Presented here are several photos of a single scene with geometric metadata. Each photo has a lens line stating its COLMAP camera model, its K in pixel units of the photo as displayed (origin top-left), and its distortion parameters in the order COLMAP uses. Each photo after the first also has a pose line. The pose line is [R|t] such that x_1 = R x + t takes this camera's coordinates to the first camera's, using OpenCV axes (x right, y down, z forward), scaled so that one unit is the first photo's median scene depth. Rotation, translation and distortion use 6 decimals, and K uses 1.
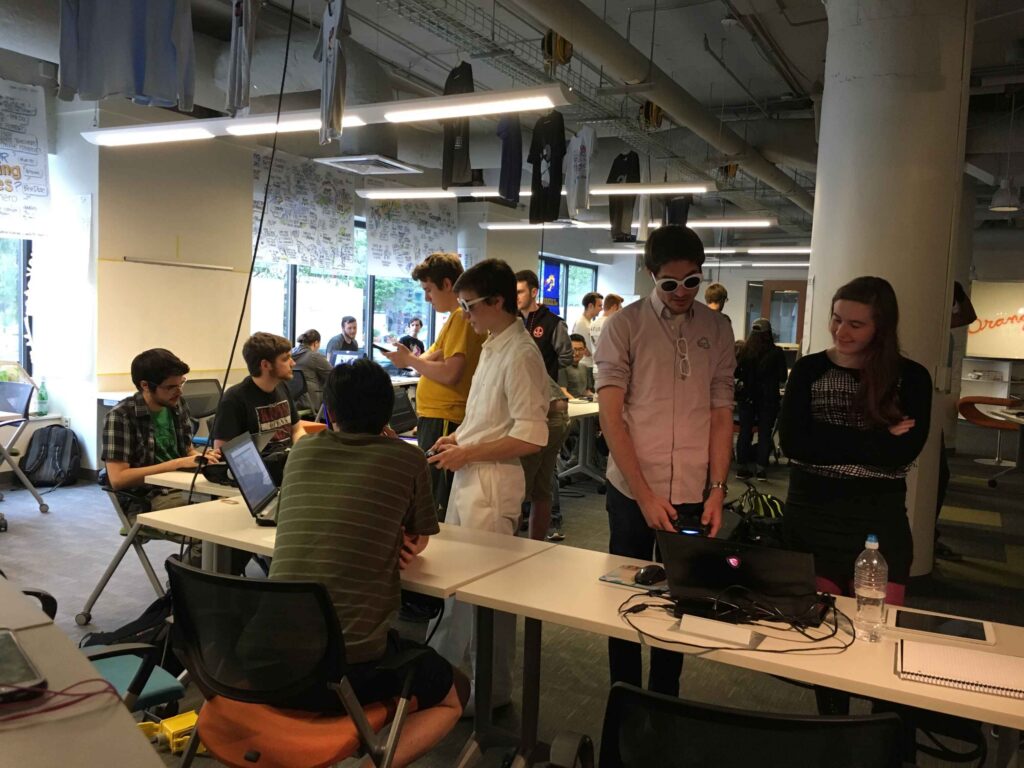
lens RADIAL K [[869.1, 0, 512.1], [0, 869.1, 376.1], [0, 0, 1]] dist [0.070041, -0.122253]
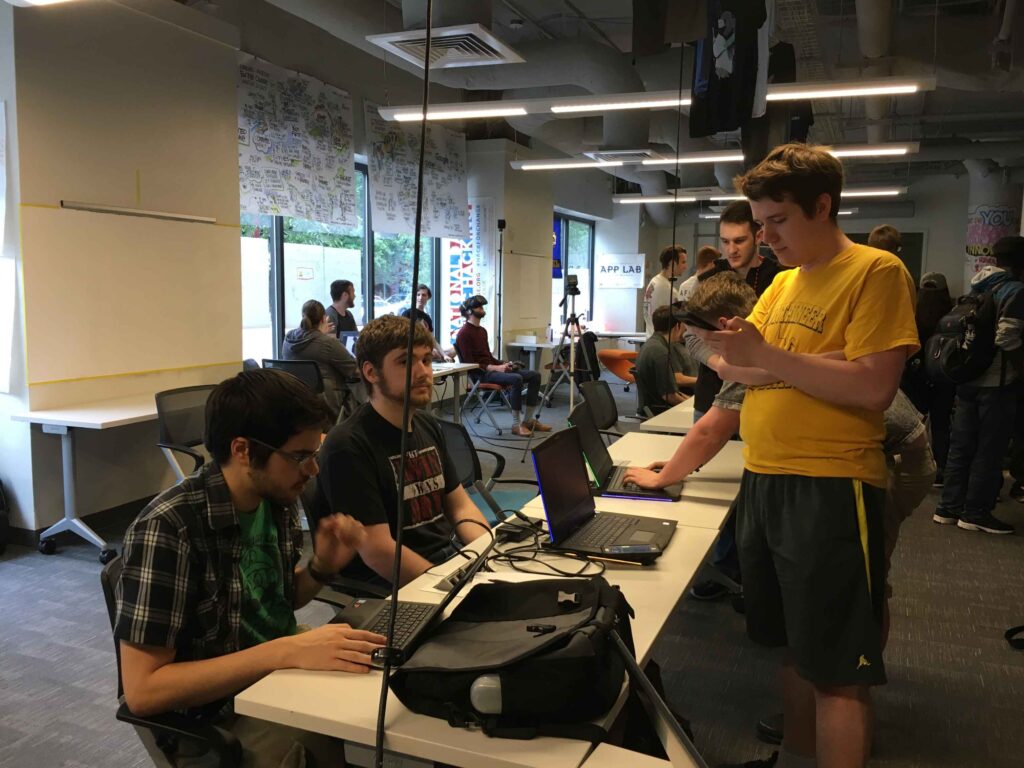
lens RADIAL K [[859.0, 0, 508.3], [0, 859.0, 377.6], [0, 0, 1]] dist [0.079036, -0.131129]
pose [[0.995297, -0.035780, 0.090016, -0.128076], [0.032018, 0.998566, 0.042901, -0.016056], [-0.091422, -0.039817, 0.995016, 0.237917]]
